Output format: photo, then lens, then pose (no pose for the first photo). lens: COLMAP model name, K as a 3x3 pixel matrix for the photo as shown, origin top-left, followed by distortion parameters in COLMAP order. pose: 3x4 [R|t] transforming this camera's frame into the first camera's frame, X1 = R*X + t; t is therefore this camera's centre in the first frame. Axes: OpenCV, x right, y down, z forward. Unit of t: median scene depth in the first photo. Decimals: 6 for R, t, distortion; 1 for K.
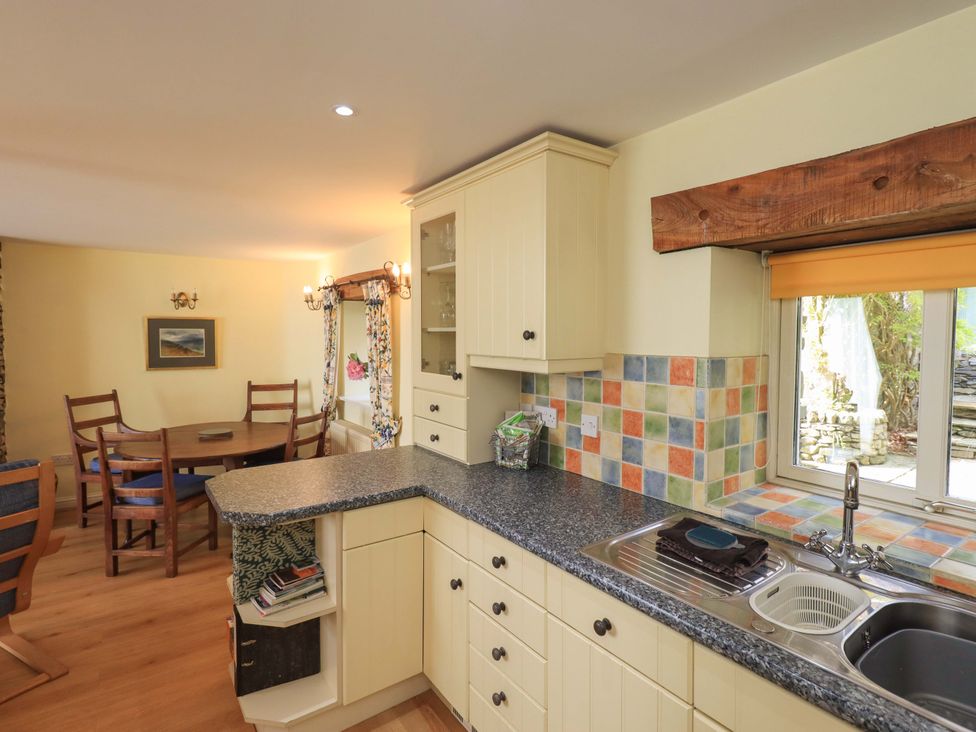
lens RADIAL K [[508.3, 0, 494.1], [0, 508.3, 354.5], [0, 0, 1]] dist [0.003026, -0.001010]
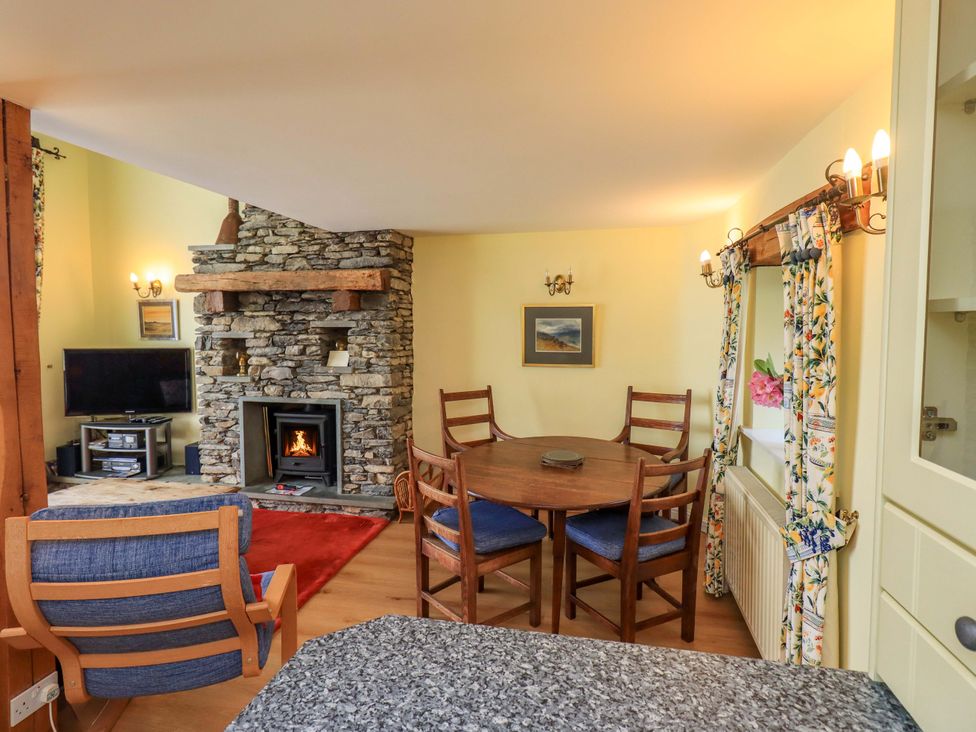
lens RADIAL K [[508.3, 0, 494.1], [0, 508.3, 354.5], [0, 0, 1]] dist [0.003026, -0.001010]
pose [[0.662653, 0.039748, -0.747871, -0.055855], [-0.025235, 0.999209, 0.030747, -0.015639], [0.748501, -0.001502, 0.663132, 0.396636]]
